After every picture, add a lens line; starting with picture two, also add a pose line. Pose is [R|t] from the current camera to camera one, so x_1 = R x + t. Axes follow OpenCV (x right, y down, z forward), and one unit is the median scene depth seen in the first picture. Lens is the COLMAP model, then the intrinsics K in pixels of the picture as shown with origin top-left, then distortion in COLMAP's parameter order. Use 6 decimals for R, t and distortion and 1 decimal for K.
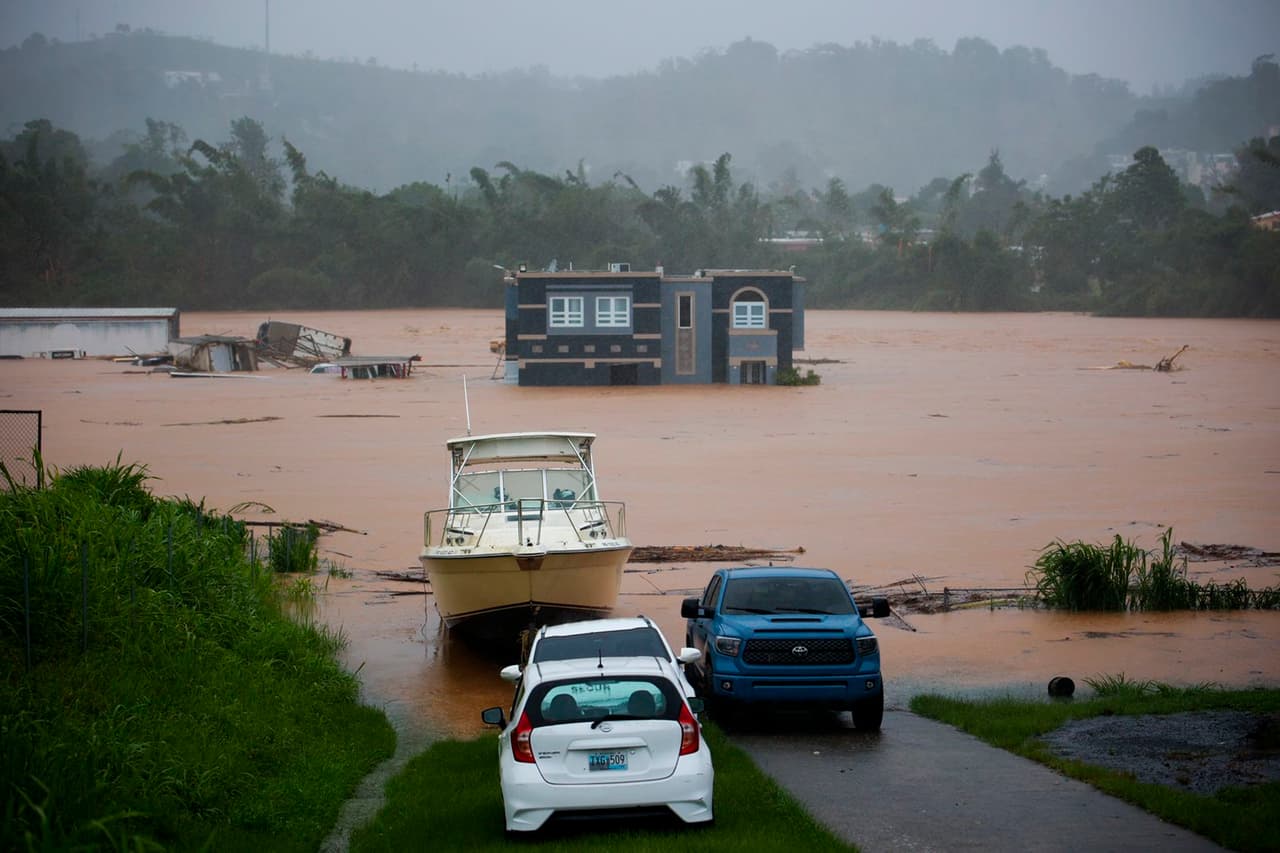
lens RADIAL K [[2533.5, 0, 640.0], [0, 2533.5, 426.5], [0, 0, 1]] dist [-0.180402, 0.086195]
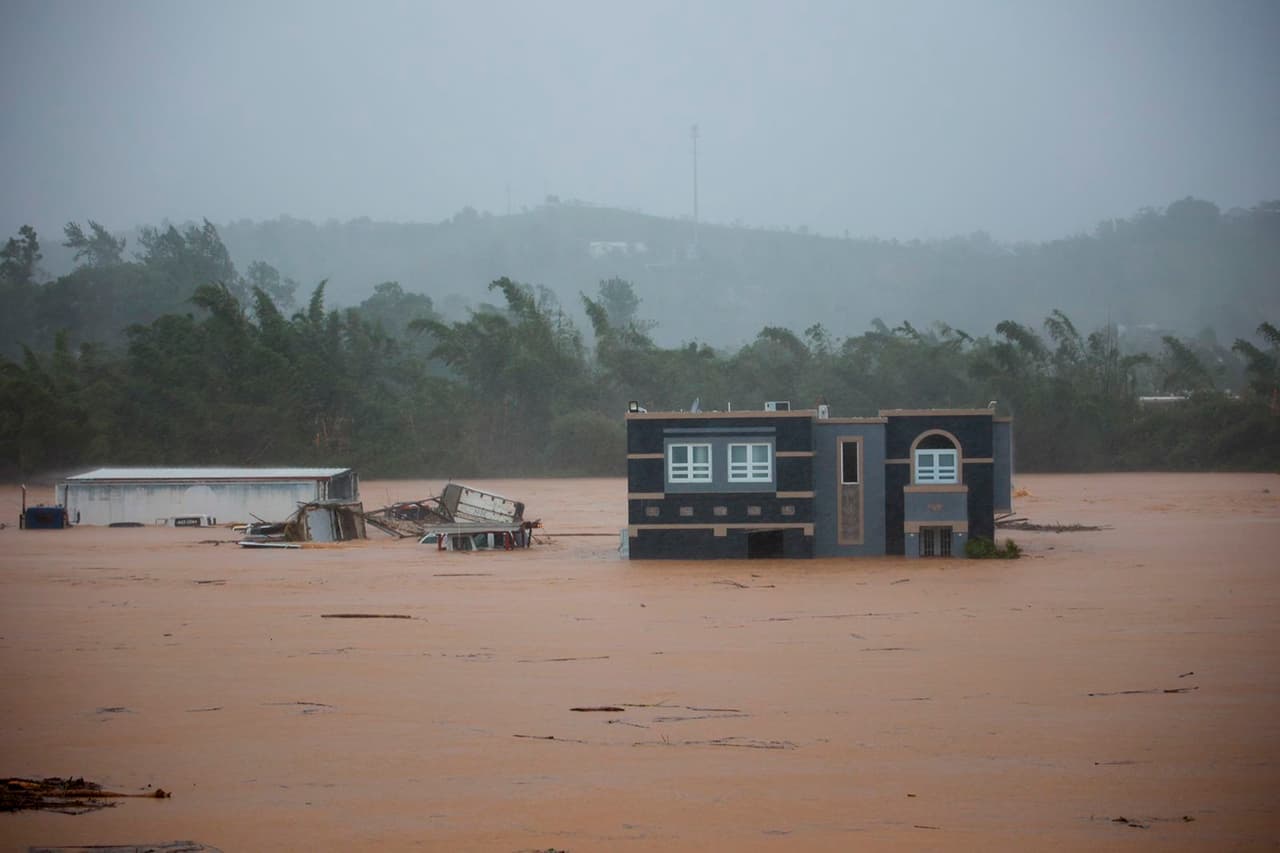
lens RADIAL K [[2533.5, 0, 640.0], [0, 2533.5, 426.5], [0, 0, 1]] dist [-0.180402, 0.086195]
pose [[0.982648, -0.008949, -0.185264, 0.096933], [-0.003959, 0.997596, -0.069190, -0.002987], [0.185437, 0.068723, 0.980250, 0.236997]]
